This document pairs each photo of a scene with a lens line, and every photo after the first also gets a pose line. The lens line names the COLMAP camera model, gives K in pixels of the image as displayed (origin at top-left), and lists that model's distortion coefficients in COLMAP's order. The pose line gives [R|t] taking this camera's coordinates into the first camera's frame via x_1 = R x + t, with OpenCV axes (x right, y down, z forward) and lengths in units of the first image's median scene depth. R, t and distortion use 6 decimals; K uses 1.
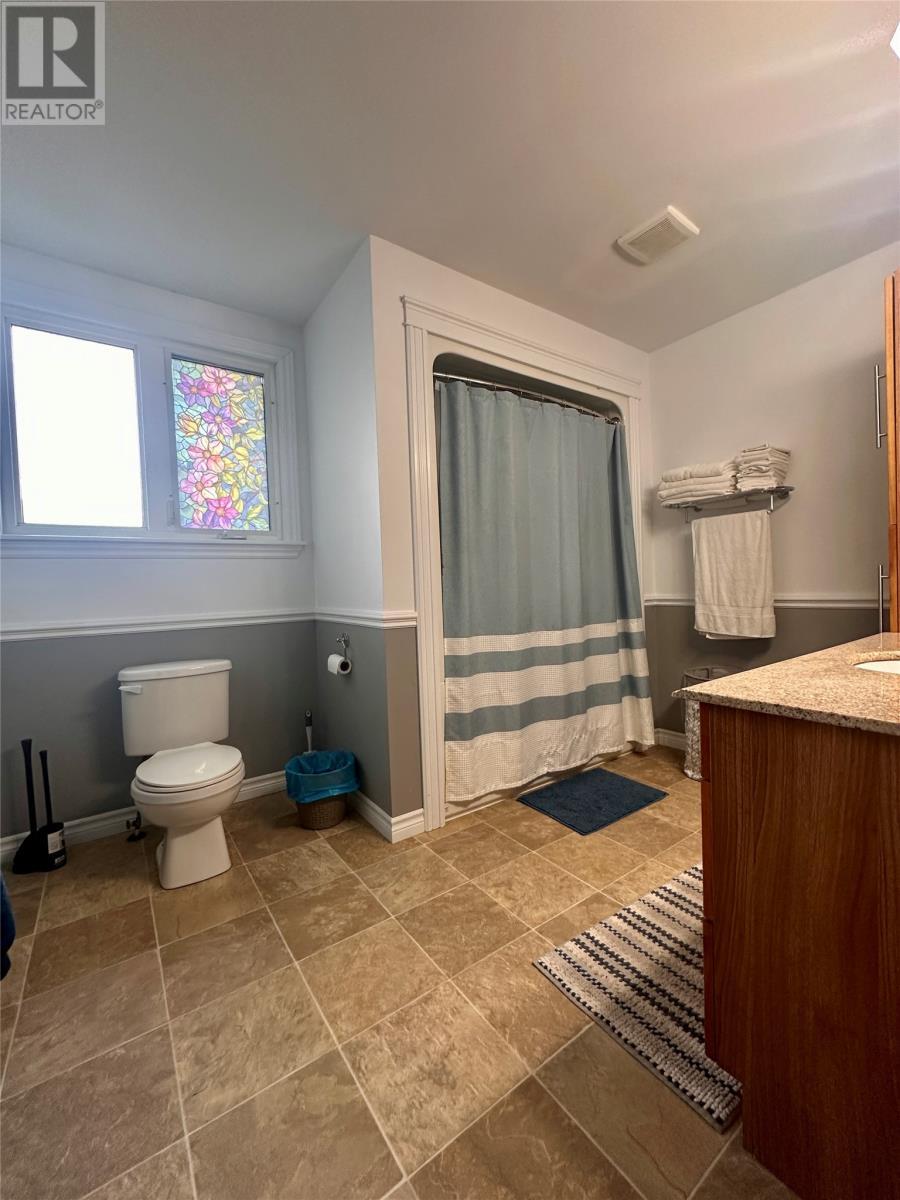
lens RADIAL K [[487.3, 0, 444.1], [0, 487.3, 598.4], [0, 0, 1]] dist [-0.002205, -0.000241]
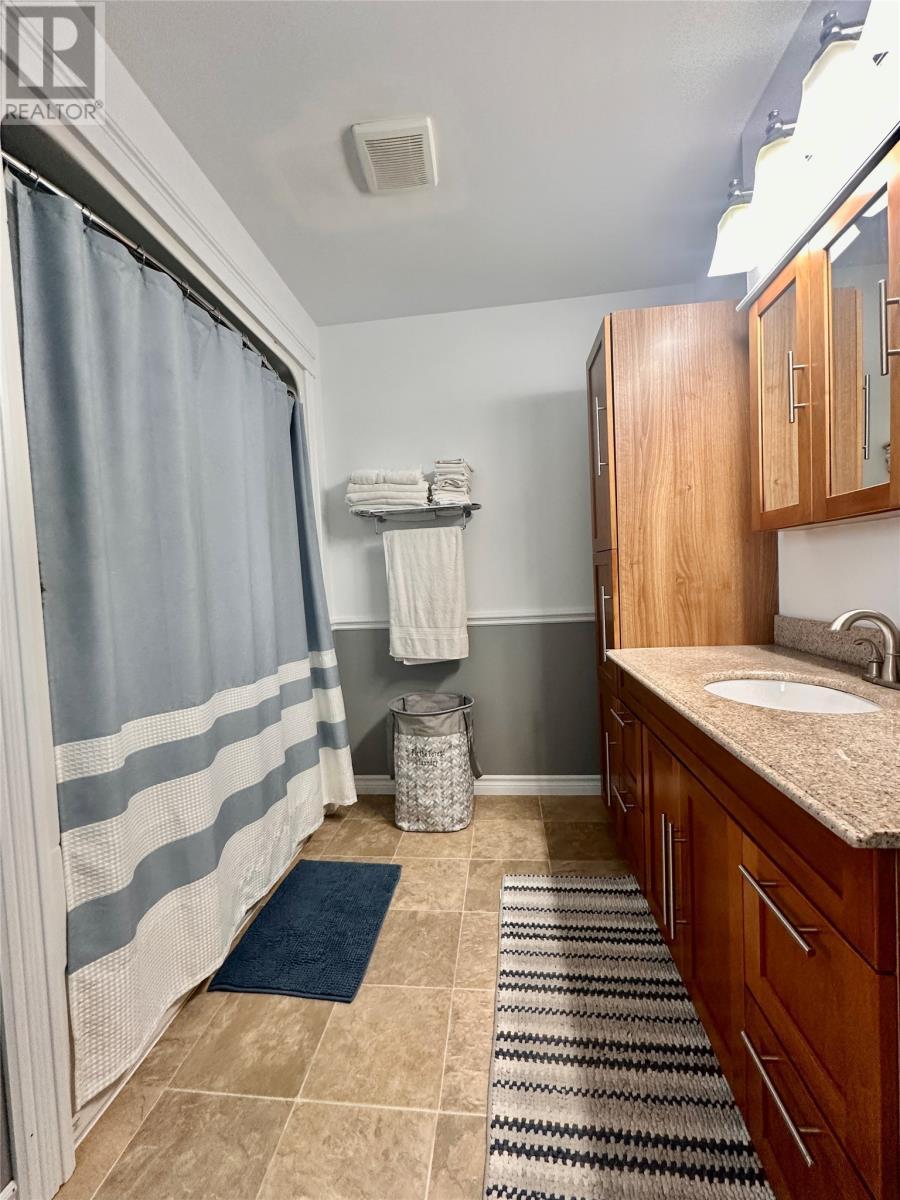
lens RADIAL K [[487.3, 0, 450.2], [0, 487.3, 599.3], [0, 0, 1]] dist [-0.002205, -0.000241]
pose [[0.657035, -0.023877, 0.753482, -0.091993], [0.042538, 0.999080, -0.005433, -0.035680], [-0.752659, 0.035622, 0.657446, 0.415560]]
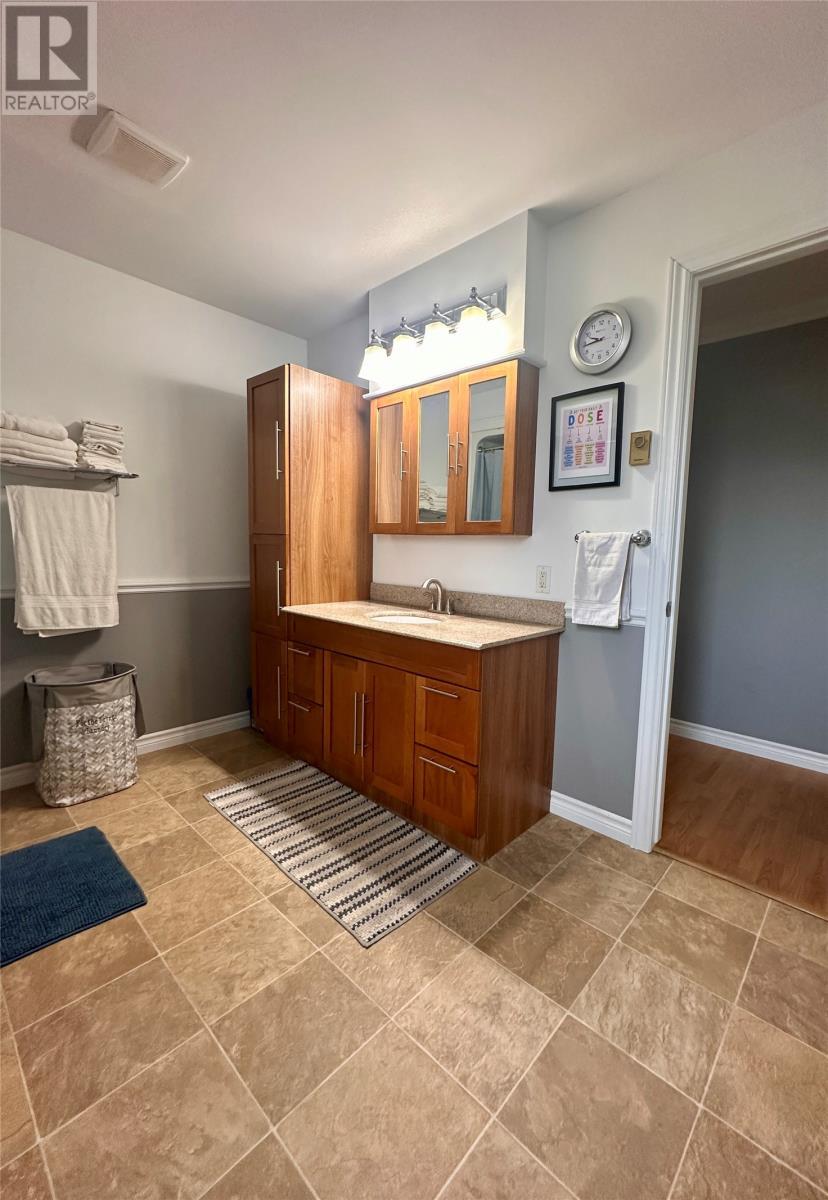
lens RADIAL K [[492.0, 0, 457.6], [0, 492.0, 601.8], [0, 0, 1]] dist [-0.002425, 0.000079]
pose [[-0.250426, -0.076991, 0.965070, -0.503524], [0.006198, 0.996685, 0.081121, -0.046852], [-0.968116, 0.026296, -0.249119, 0.639513]]
